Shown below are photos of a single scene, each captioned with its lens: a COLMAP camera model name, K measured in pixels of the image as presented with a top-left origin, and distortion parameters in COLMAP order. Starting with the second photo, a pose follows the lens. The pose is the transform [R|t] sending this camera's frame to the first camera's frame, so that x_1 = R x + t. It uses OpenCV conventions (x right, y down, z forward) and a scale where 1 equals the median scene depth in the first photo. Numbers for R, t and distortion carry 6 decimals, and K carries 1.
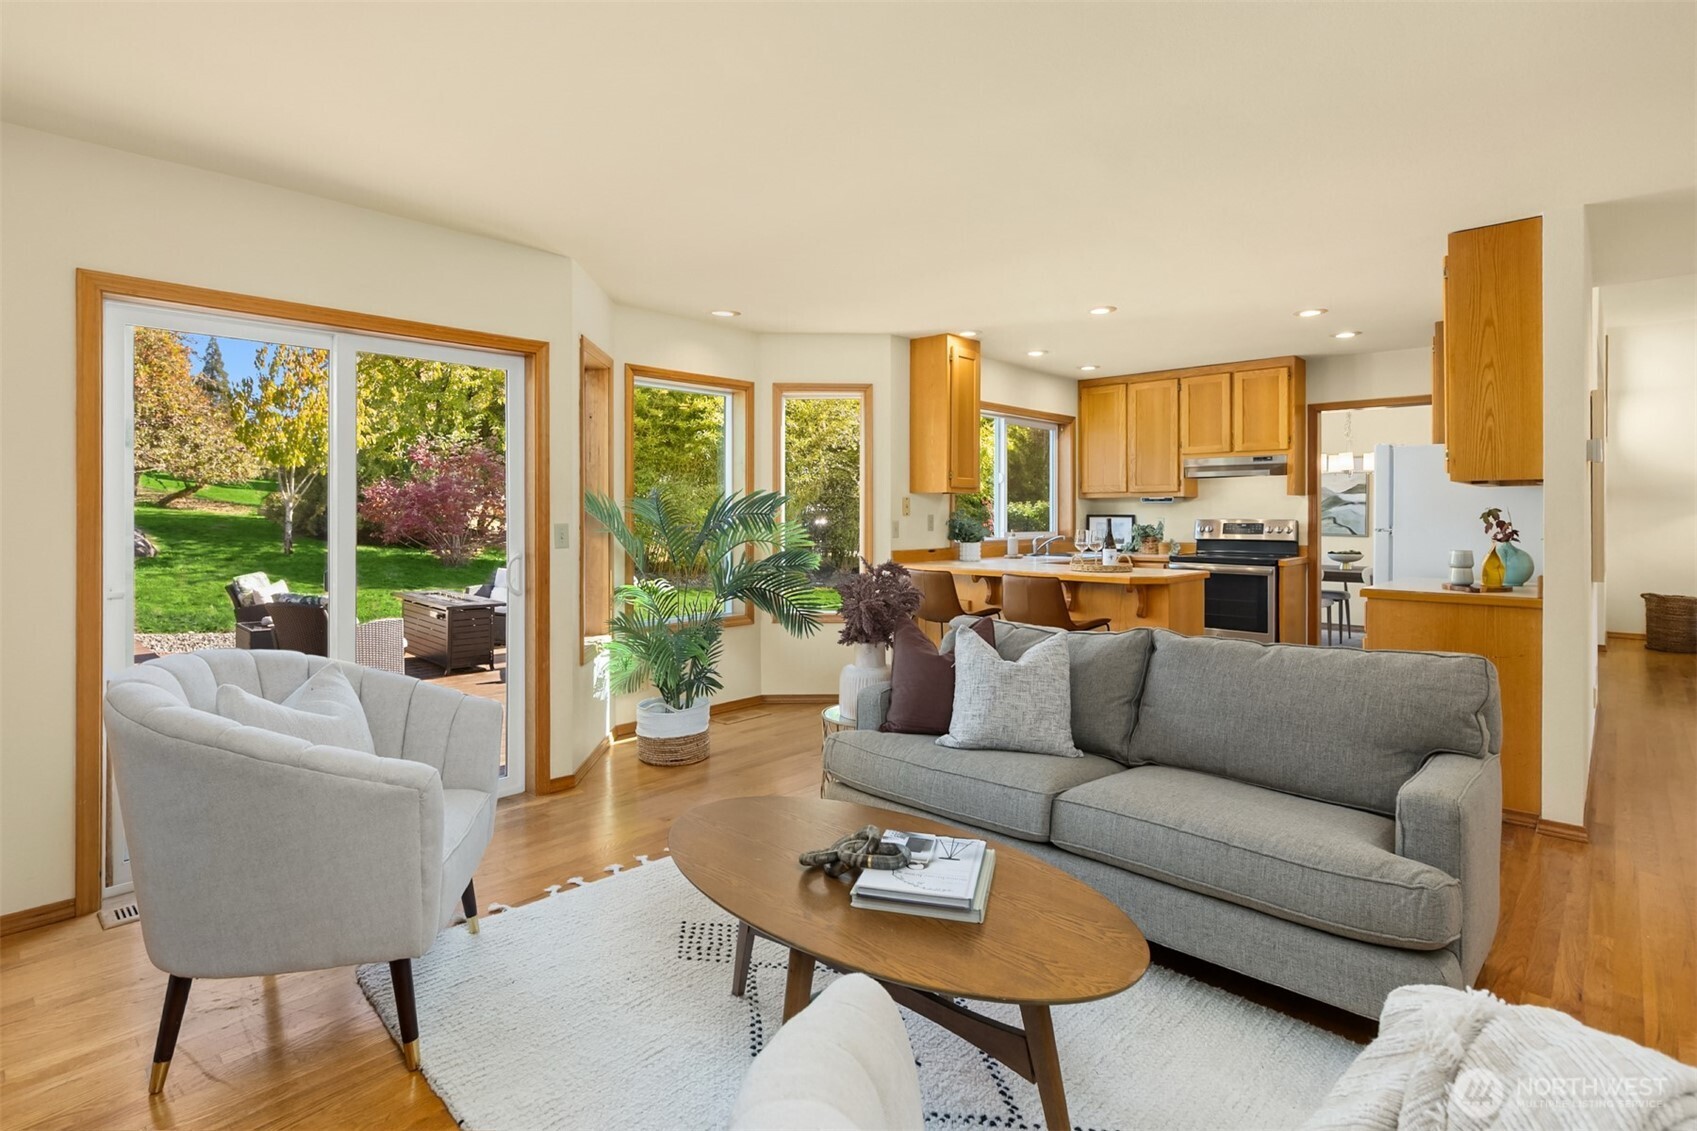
lens RADIAL K [[831.4, 0, 847.9], [0, 831.4, 510.2], [0, 0, 1]] dist [0.000474, 0.000298]
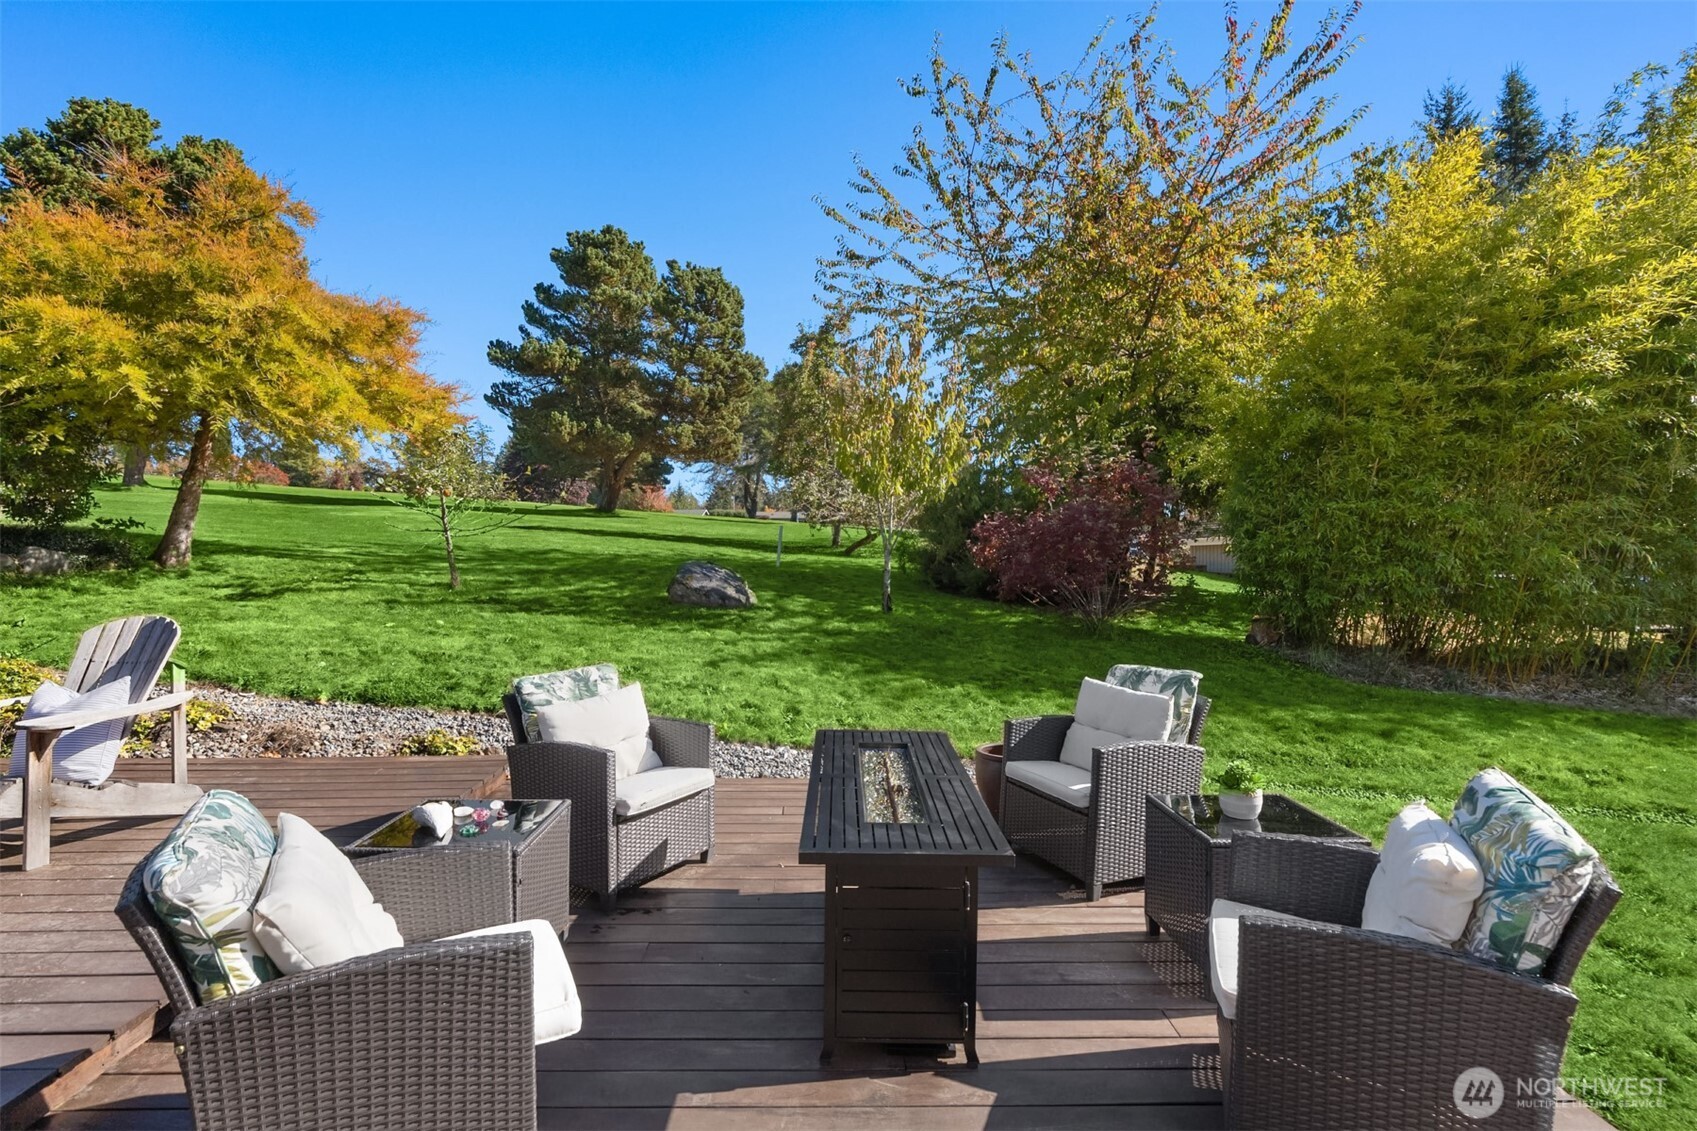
lens RADIAL K [[853.7, 0, 840.4], [0, 853.7, 564.3], [0, 0, 1]] dist [0.004728, -0.000220]
pose [[0.694912, -0.001245, -0.719094, -0.252704], [0.003650, 0.999992, 0.001797, 0.013171], [0.719086, -0.003873, 0.694911, 0.810550]]
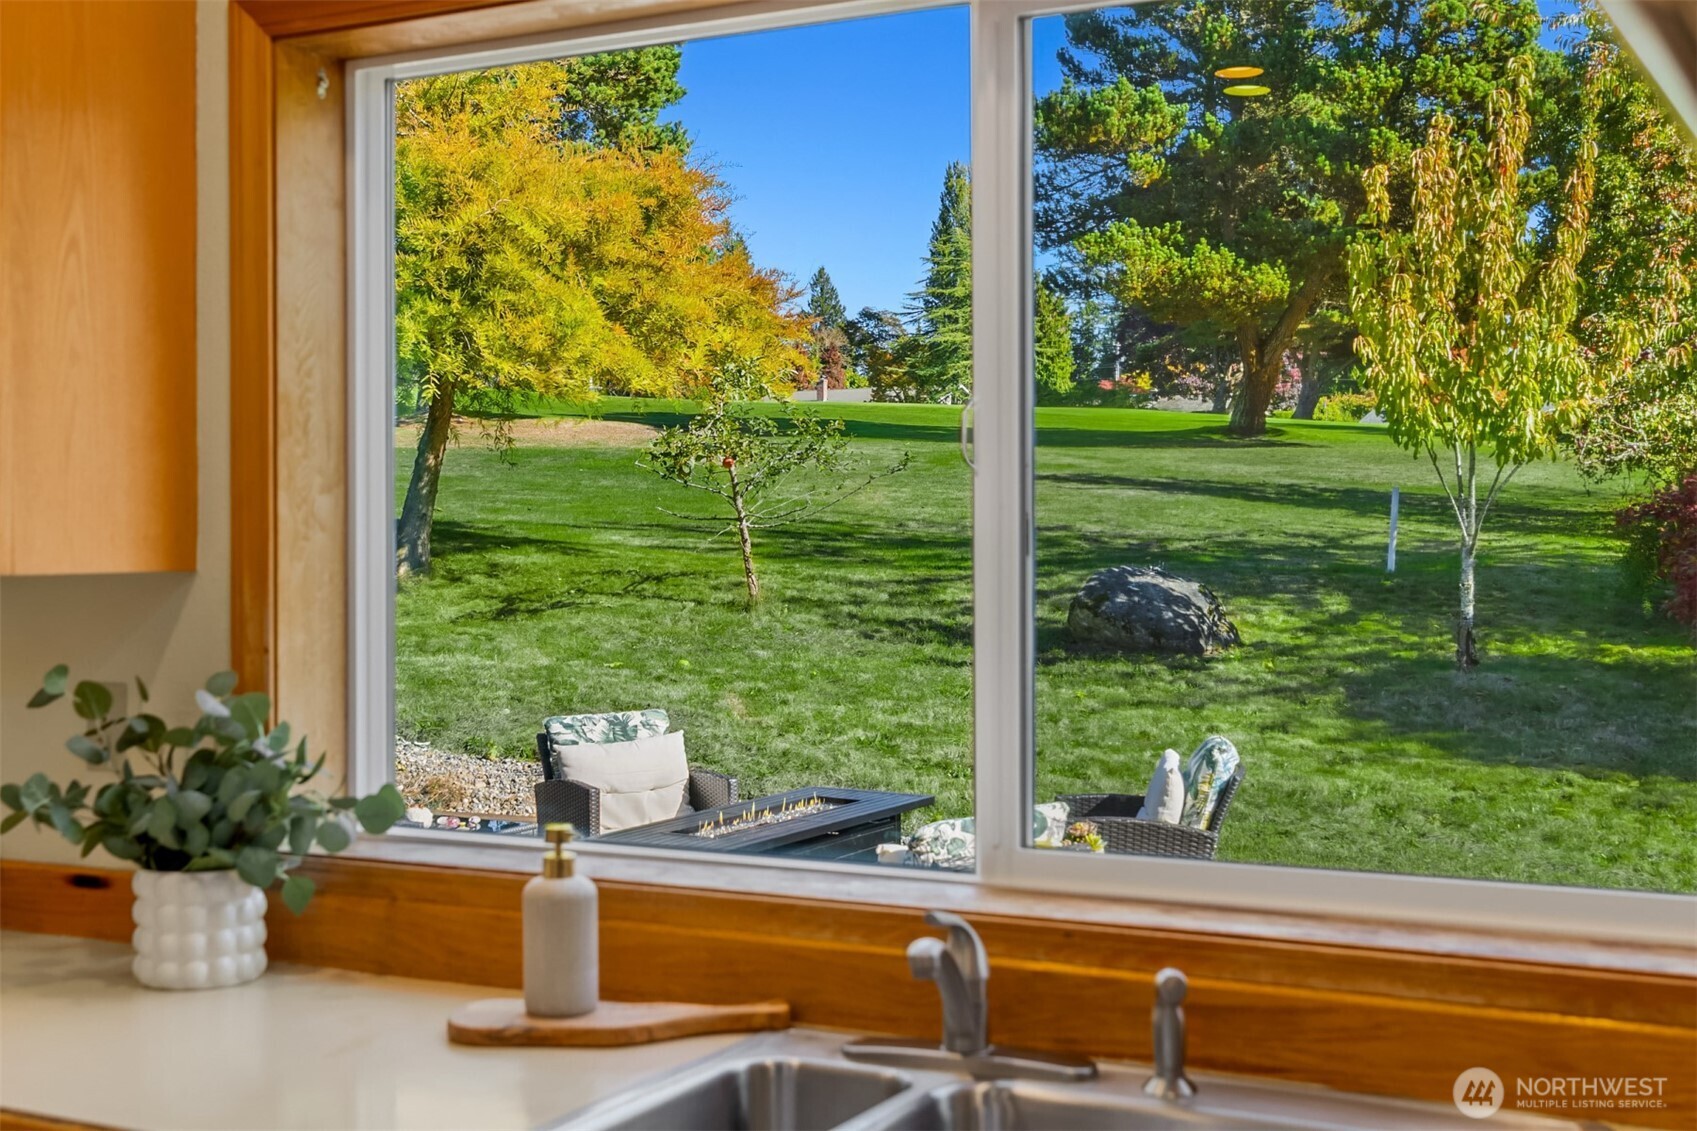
lens RADIAL K [[2132.4, 0, 828.7], [0, 2132.4, 526.7], [0, 0, 1]] dist [-0.007265, 0.002505]
pose [[0.240595, -0.007958, -0.970593, 0.505978], [0.007631, 0.999951, -0.006307, -0.021664], [0.970595, -0.005889, 0.240644, 0.884714]]
